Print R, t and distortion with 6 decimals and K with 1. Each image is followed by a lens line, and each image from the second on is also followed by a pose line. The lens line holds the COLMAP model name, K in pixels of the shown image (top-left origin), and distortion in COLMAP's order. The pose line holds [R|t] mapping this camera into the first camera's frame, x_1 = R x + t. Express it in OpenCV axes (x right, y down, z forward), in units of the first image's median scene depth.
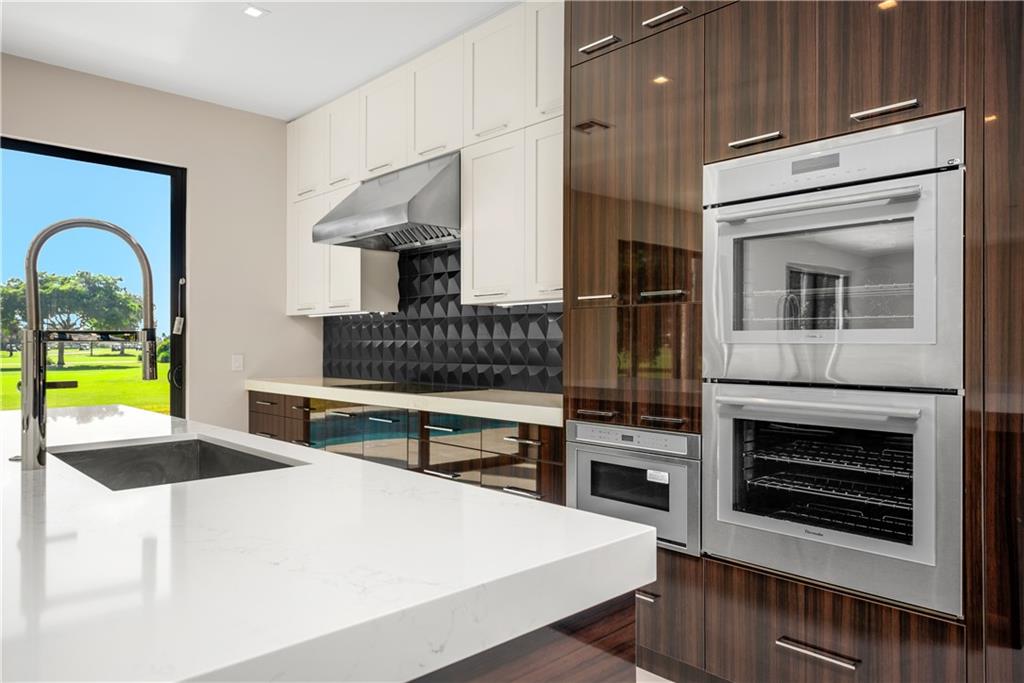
lens RADIAL K [[679.8, 0, 512.7], [0, 679.8, 338.9], [0, 0, 1]] dist [0.000093, -0.002246]
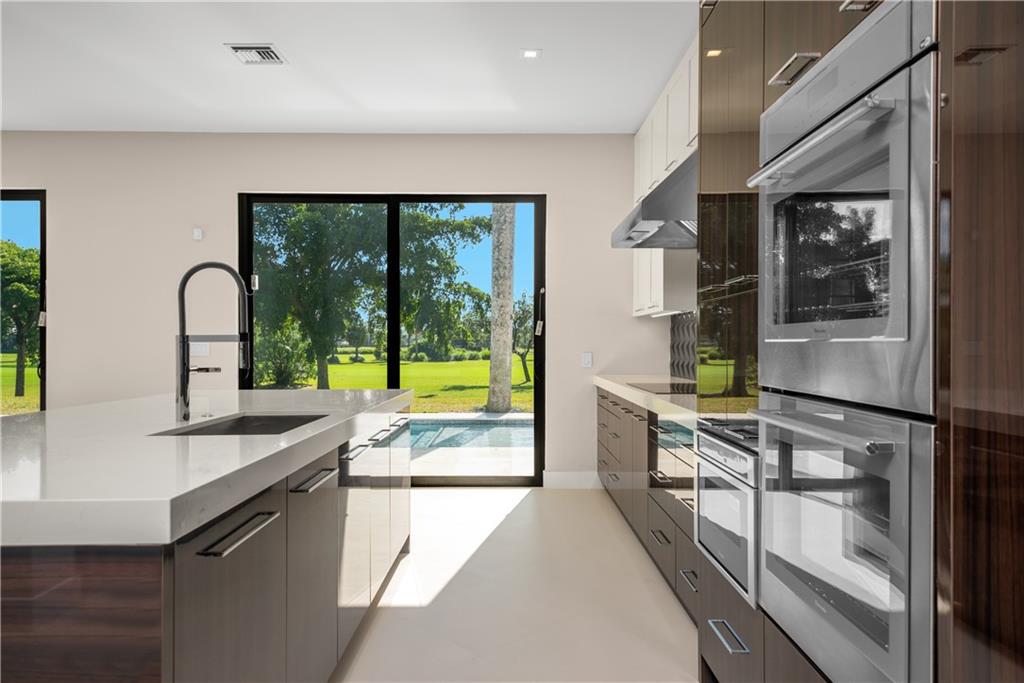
lens RADIAL K [[679.8, 0, 510.3], [0, 679.8, 347.0], [0, 0, 1]] dist [0.000093, -0.002246]
pose [[0.718690, 0.002526, -0.695326, 0.297994], [0.004385, 0.999957, 0.008165, 0.003775], [0.695317, -0.008917, 0.718648, 0.108717]]
